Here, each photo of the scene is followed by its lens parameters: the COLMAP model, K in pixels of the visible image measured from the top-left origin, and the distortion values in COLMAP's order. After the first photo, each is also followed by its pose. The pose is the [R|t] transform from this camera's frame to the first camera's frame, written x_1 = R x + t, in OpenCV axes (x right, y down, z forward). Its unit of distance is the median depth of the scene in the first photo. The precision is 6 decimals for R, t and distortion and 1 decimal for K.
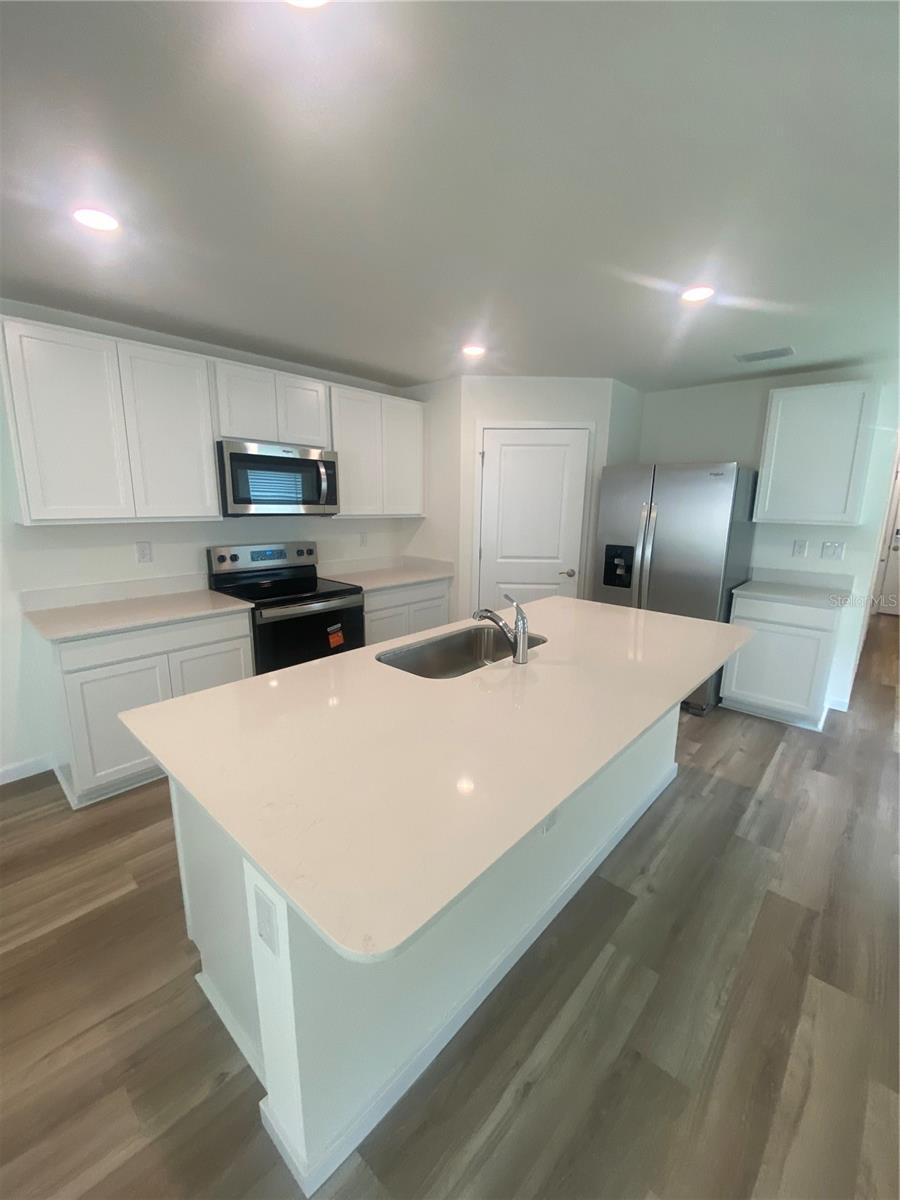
lens RADIAL K [[487.6, 0, 450.0], [0, 487.6, 600.0], [0, 0, 1]] dist [0.026170, -0.022253]
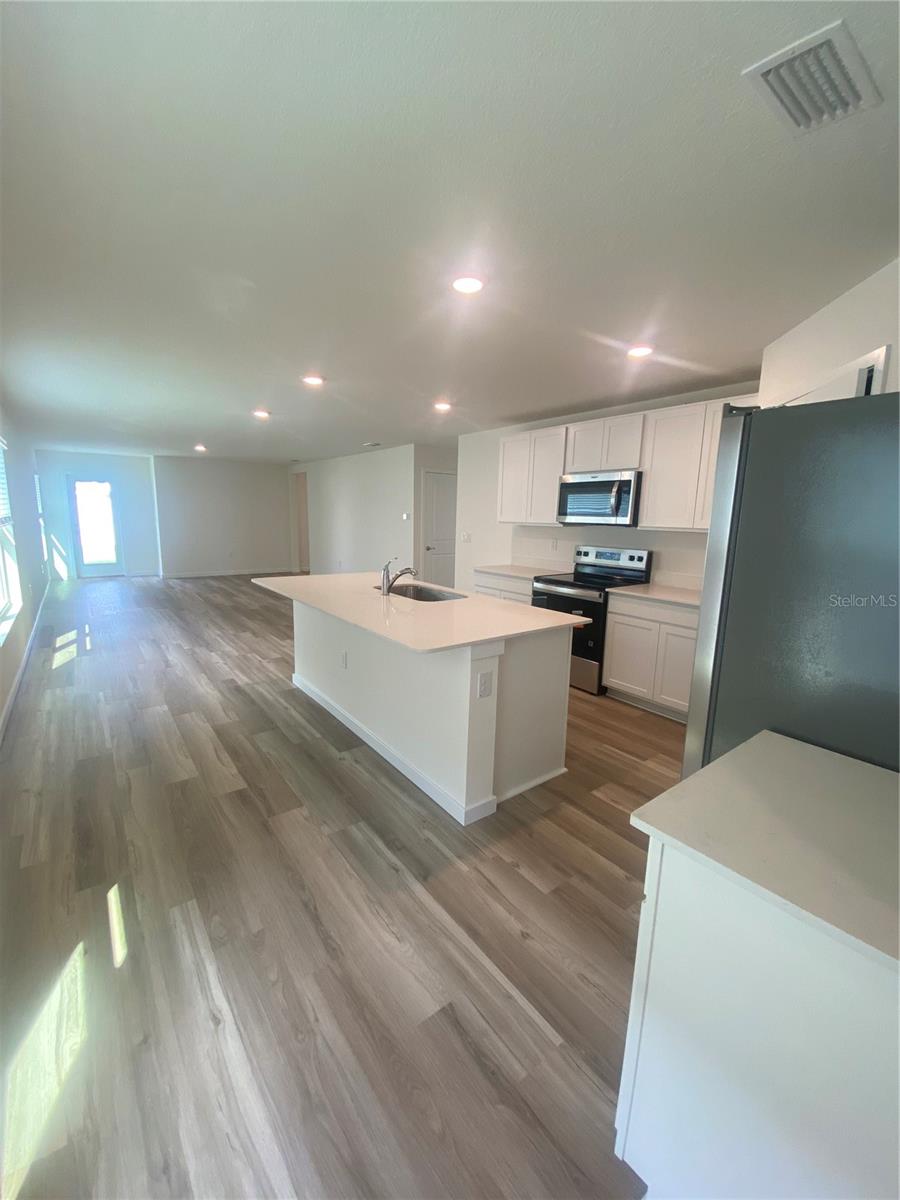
lens RADIAL K [[480.2, 0, 451.2], [0, 480.2, 604.7], [0, 0, 1]] dist [0.023434, -0.021275]
pose [[-0.182941, 0.160912, -0.969866, 1.119670], [-0.230612, 0.951966, 0.201442, -0.149834], [0.955694, 0.260514, -0.137045, 0.926854]]
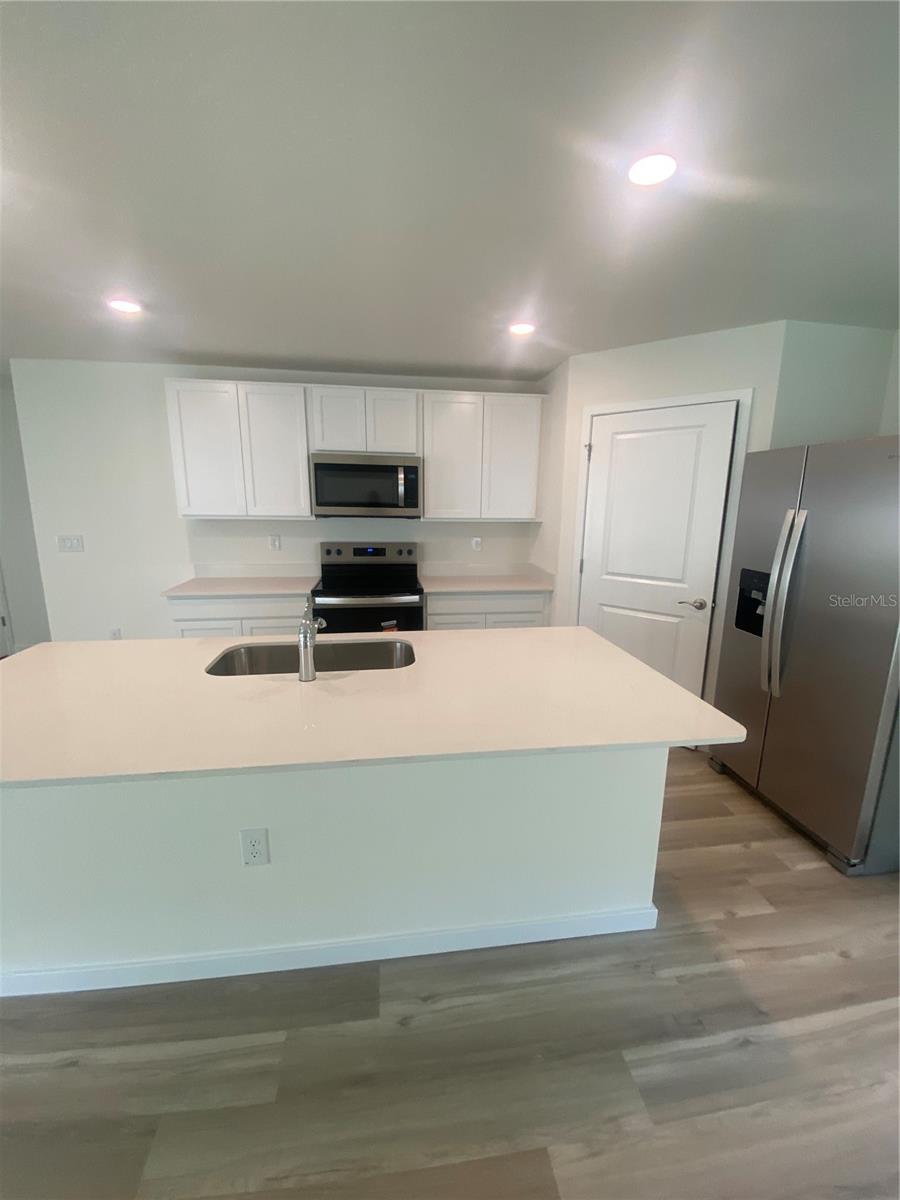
lens RADIAL K [[480.2, 0, 451.2], [0, 480.2, 604.7], [0, 0, 1]] dist [0.023434, -0.021275]
pose [[0.768766, 0.130293, -0.626117, 0.557511], [-0.130286, 0.990403, 0.046129, -0.053262], [0.626118, 0.046112, 0.778363, 0.295429]]
